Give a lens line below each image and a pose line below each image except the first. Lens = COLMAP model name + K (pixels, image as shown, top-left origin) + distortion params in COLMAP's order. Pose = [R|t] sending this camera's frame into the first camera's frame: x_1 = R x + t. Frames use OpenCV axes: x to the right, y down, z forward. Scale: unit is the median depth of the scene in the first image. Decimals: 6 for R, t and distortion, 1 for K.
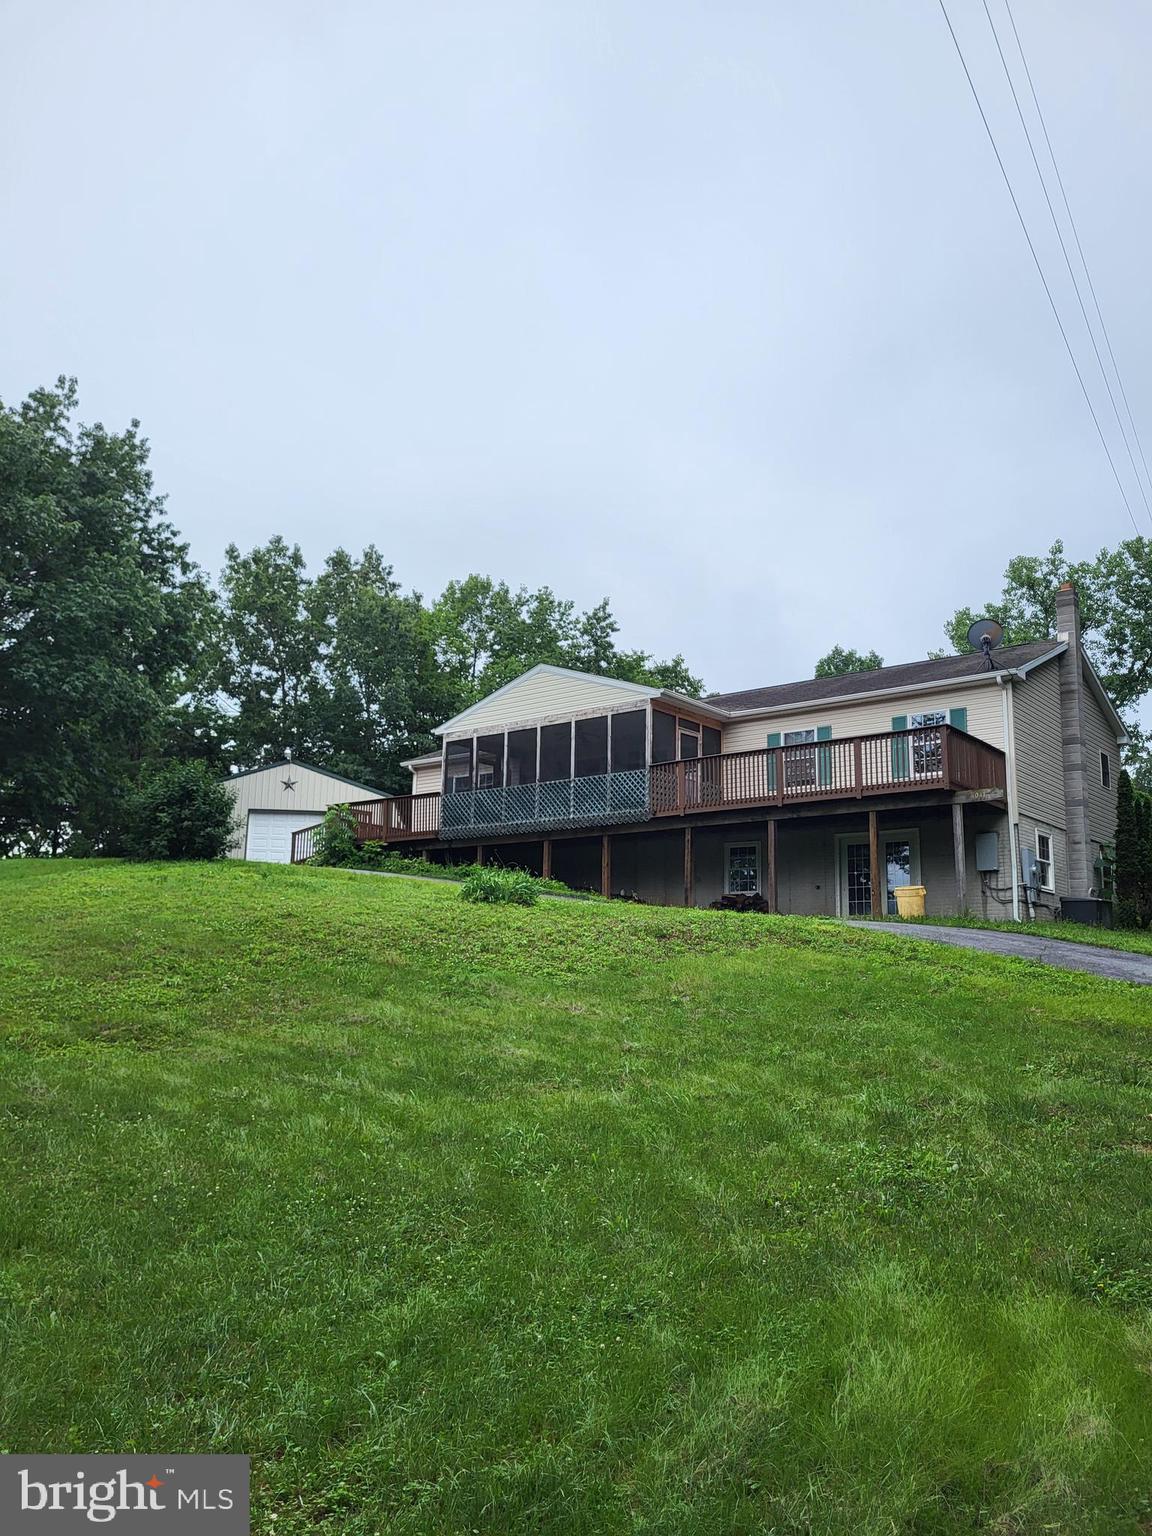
lens RADIAL K [[1159.0, 0, 576.1], [0, 1159.0, 771.8], [0, 0, 1]] dist [0.068441, -0.003840]
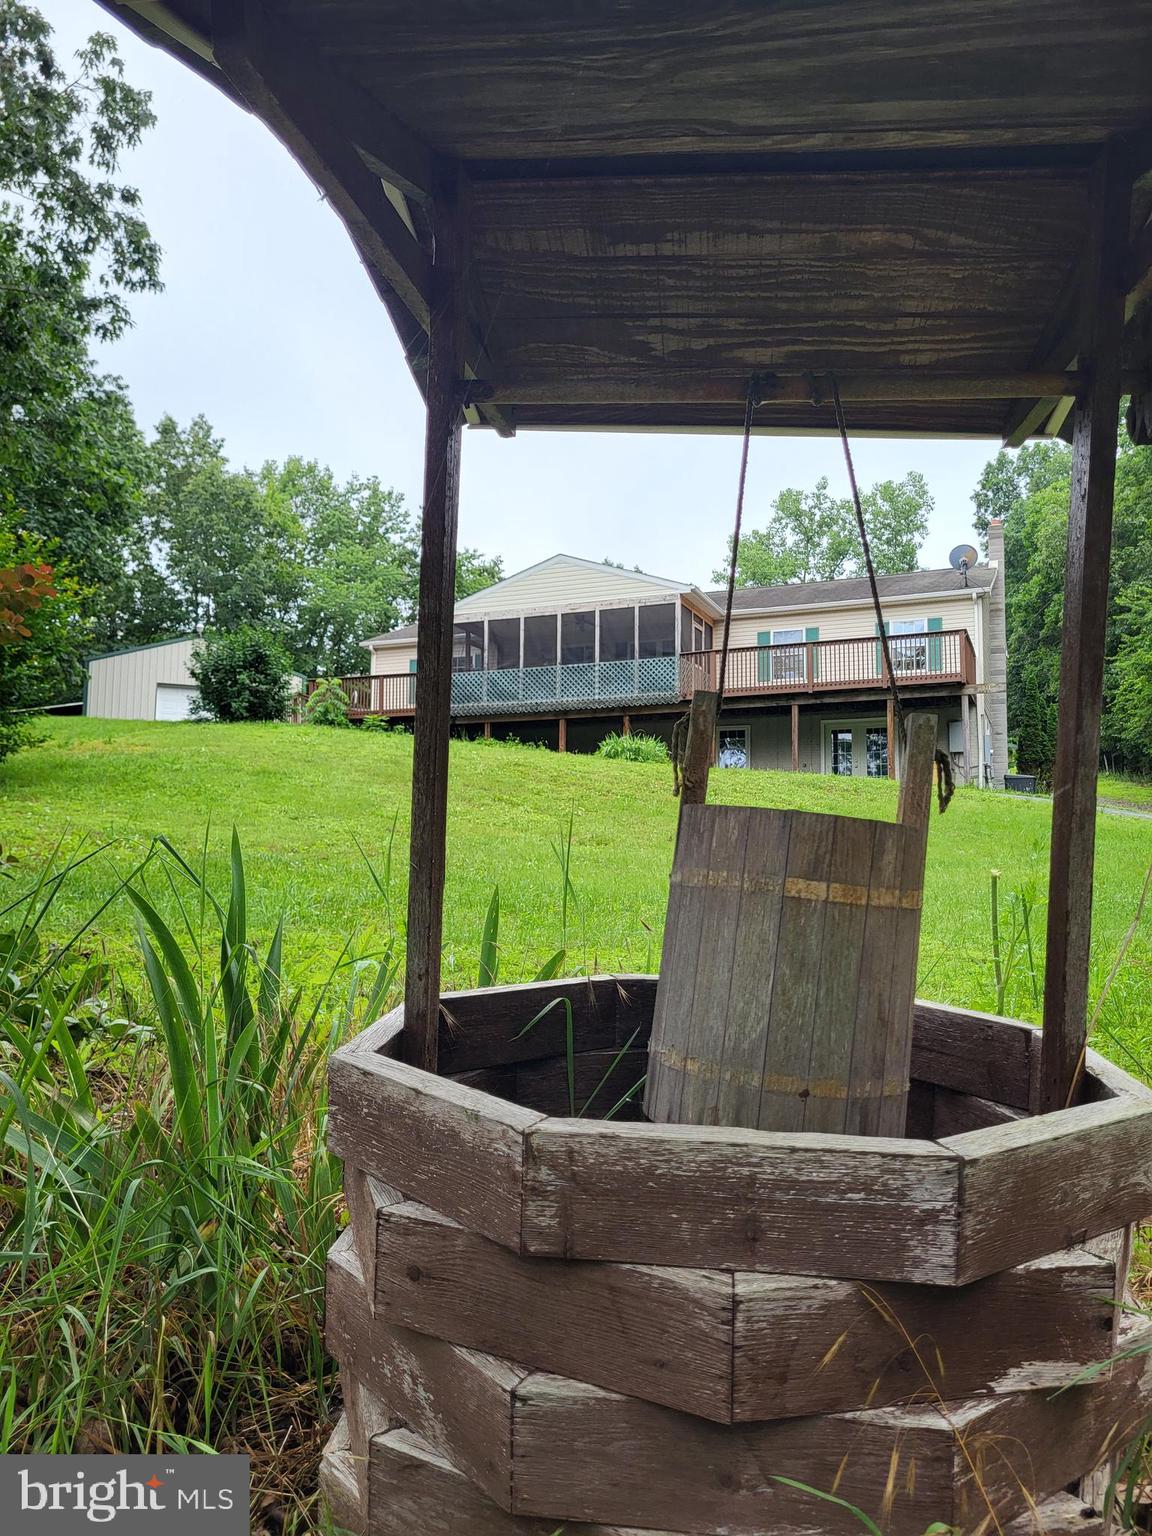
lens RADIAL K [[1159.0, 0, 577.1], [0, 1159.0, 768.2], [0, 0, 1]] dist [0.068441, -0.003840]
pose [[0.964394, 0.024989, 0.263287, -0.271376], [-0.045282, 0.996427, 0.071291, 0.024422], [-0.260565, -0.080675, 0.962080, -0.057081]]
